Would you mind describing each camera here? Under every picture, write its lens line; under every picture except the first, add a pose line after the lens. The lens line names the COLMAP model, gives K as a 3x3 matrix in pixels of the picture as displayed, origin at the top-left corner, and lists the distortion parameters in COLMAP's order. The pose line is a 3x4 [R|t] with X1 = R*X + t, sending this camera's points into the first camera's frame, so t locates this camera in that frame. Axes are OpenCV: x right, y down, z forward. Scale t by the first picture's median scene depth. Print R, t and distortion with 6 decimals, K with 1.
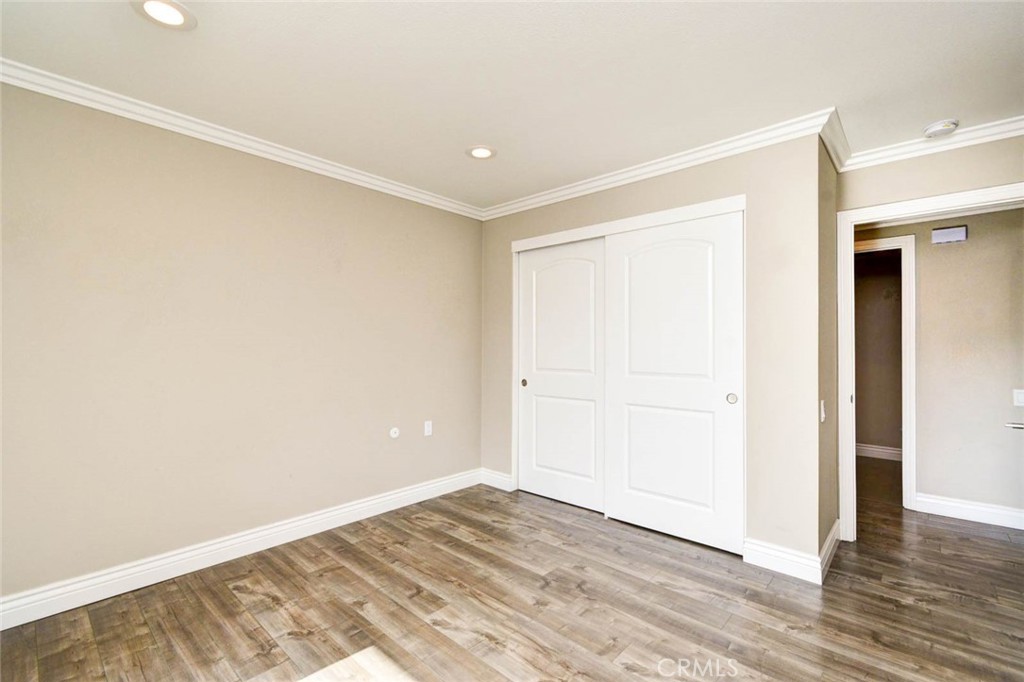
lens RADIAL K [[450.8, 0, 515.8], [0, 450.8, 341.8], [0, 0, 1]] dist [0.006361, -0.003937]
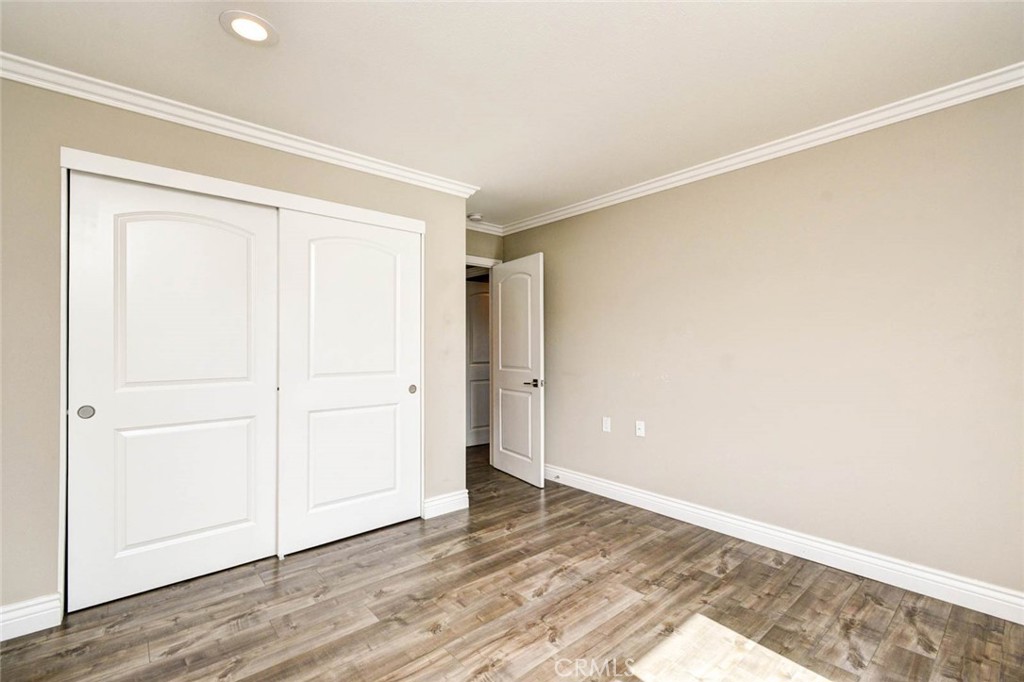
lens RADIAL K [[450.8, 0, 515.8], [0, 450.8, 341.8], [0, 0, 1]] dist [0.006361, -0.003937]
pose [[0.115033, 0.006947, 0.993337, -0.684393], [-0.006720, 0.999958, -0.006216, 0.007013], [-0.993339, -0.005960, 0.115075, 0.607221]]
